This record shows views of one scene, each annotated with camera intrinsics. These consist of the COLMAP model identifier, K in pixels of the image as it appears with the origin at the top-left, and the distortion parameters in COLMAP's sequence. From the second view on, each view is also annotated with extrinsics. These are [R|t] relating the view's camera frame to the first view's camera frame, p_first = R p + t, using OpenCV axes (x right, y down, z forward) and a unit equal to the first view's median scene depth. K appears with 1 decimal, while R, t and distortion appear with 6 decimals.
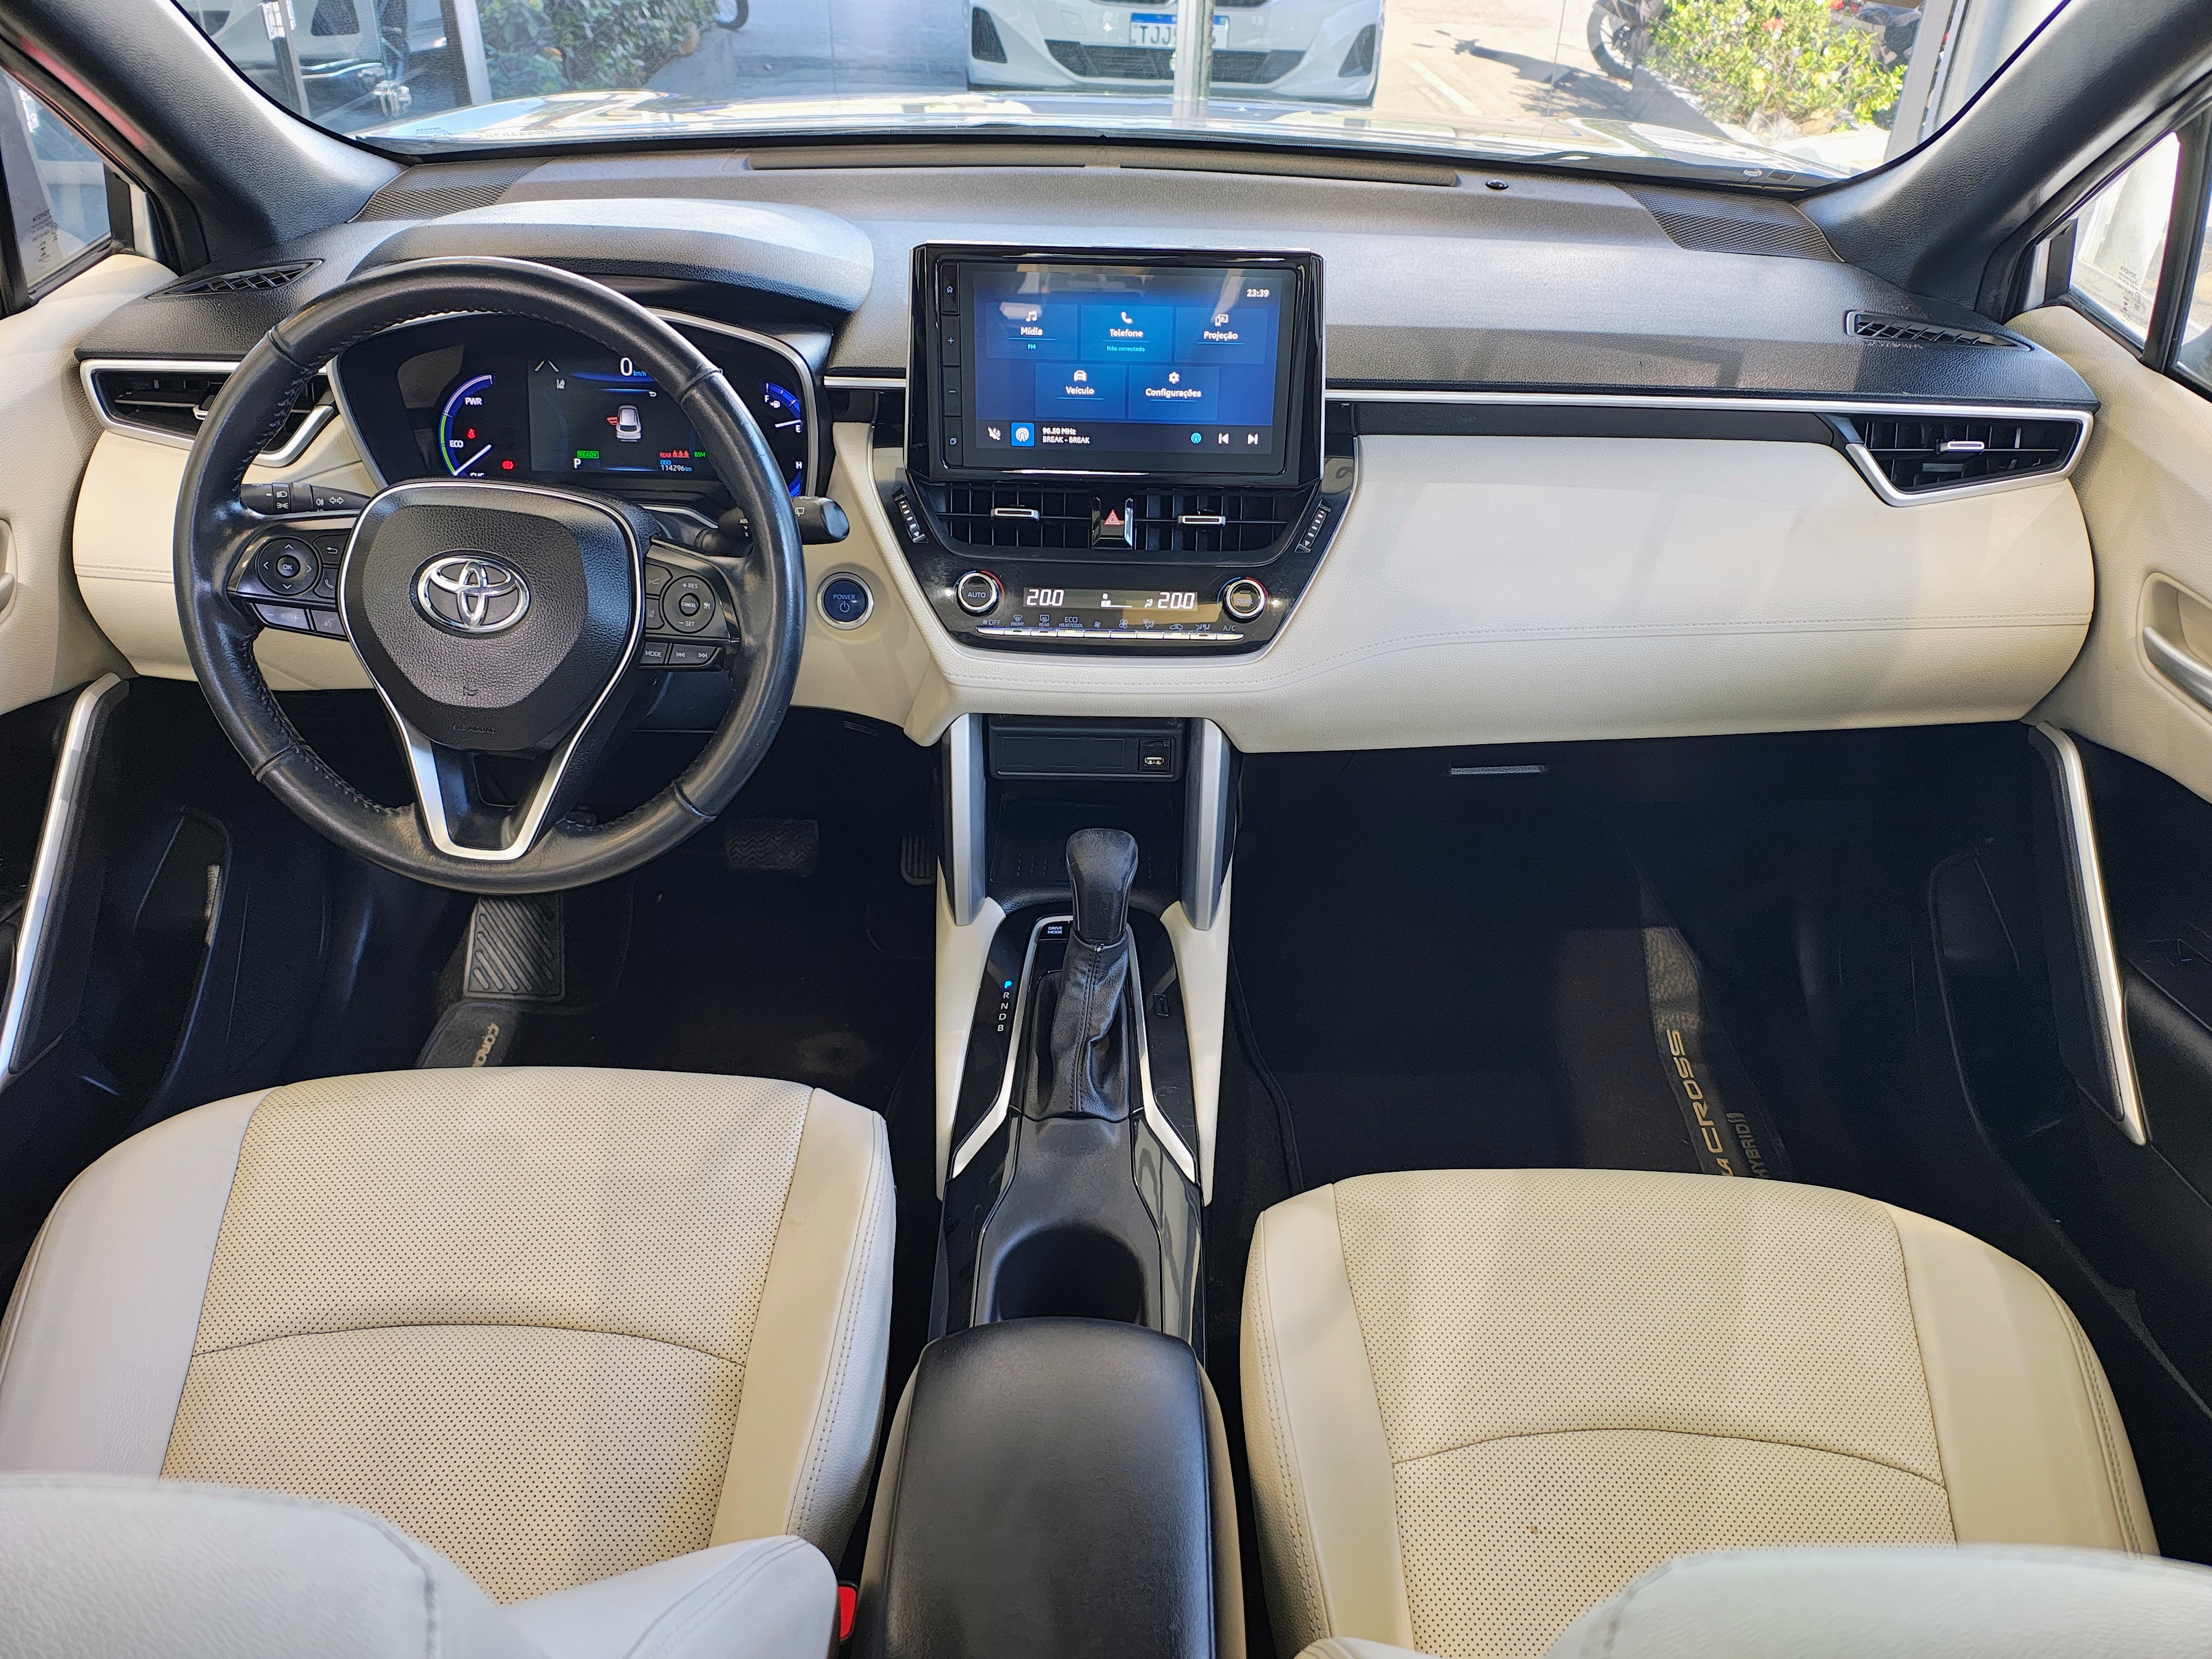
lens RADIAL K [[1700.3, 0, 1106.0], [0, 1700.3, 829.5], [0, 0, 1]] dist [-0.015892, -0.003278]
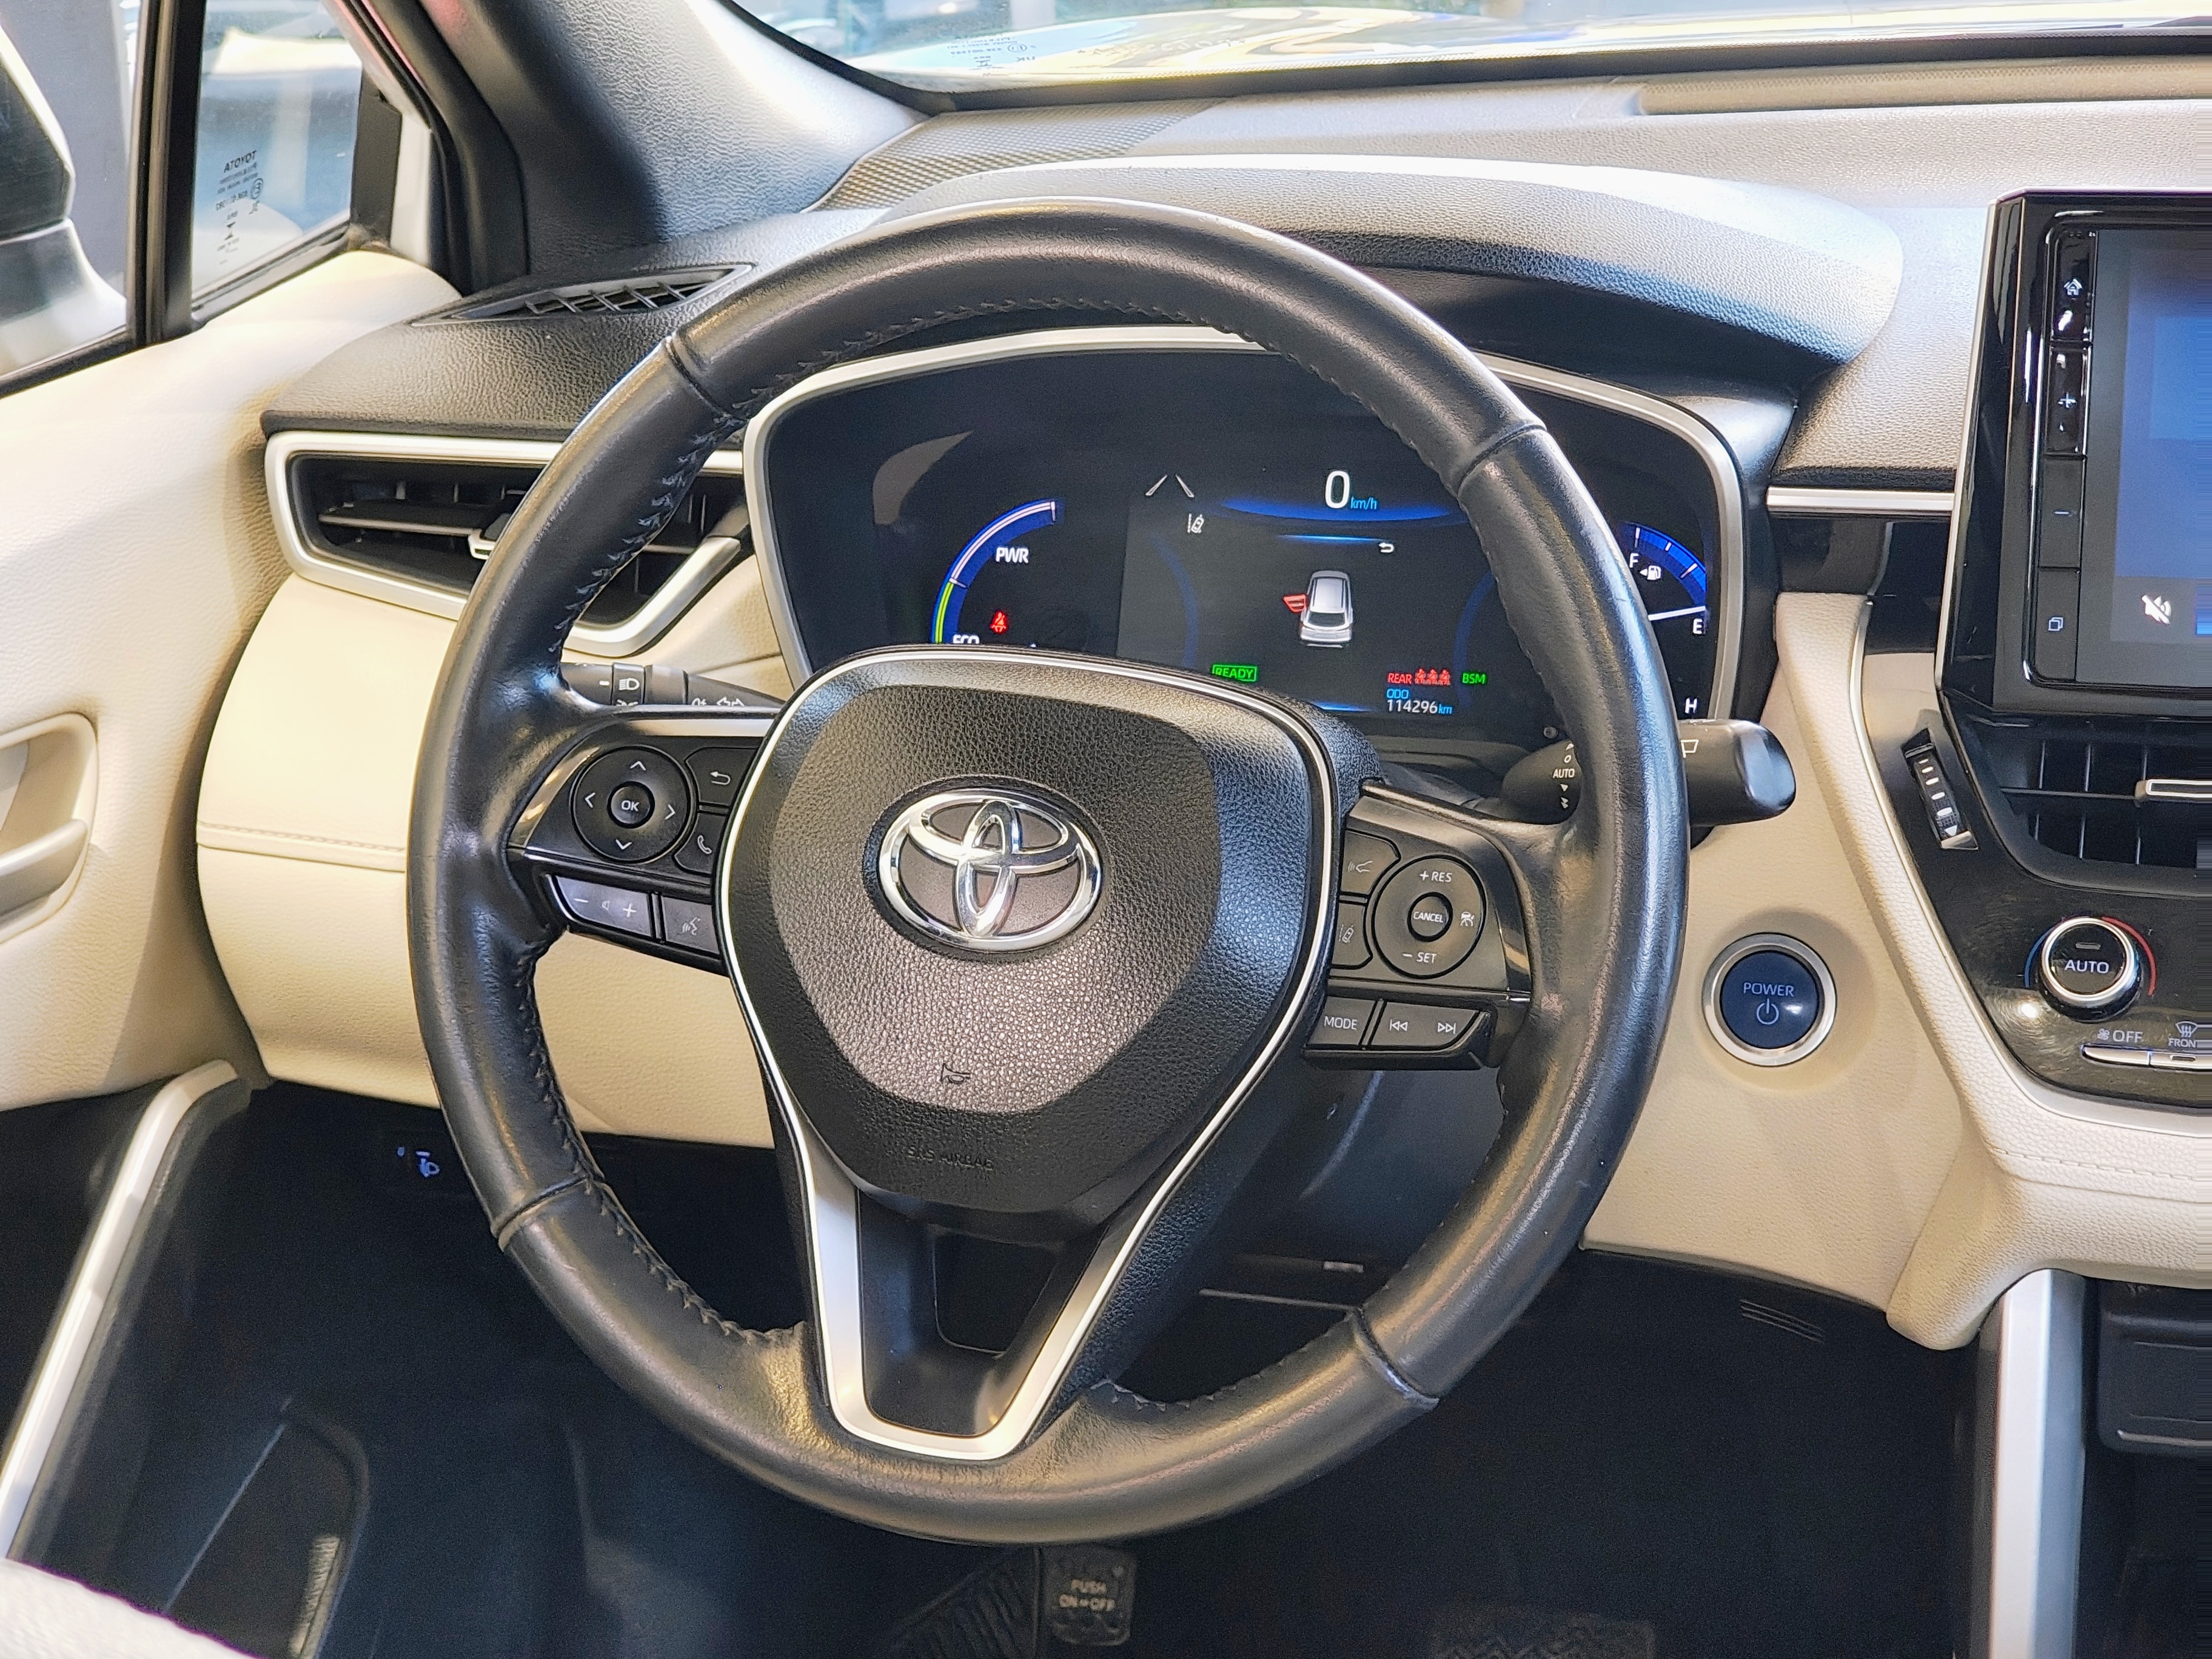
lens RADIAL K [[4285.8, 0, 1106.0], [0, 4285.8, 829.5], [0, 0, 1]] dist [0.361125, -0.366104]
pose [[0.951927, 0.049474, -0.302302, 0.018932], [-0.120857, 0.967473, -0.222237, 0.099404], [0.281474, 0.248089, 0.926944, -0.095581]]
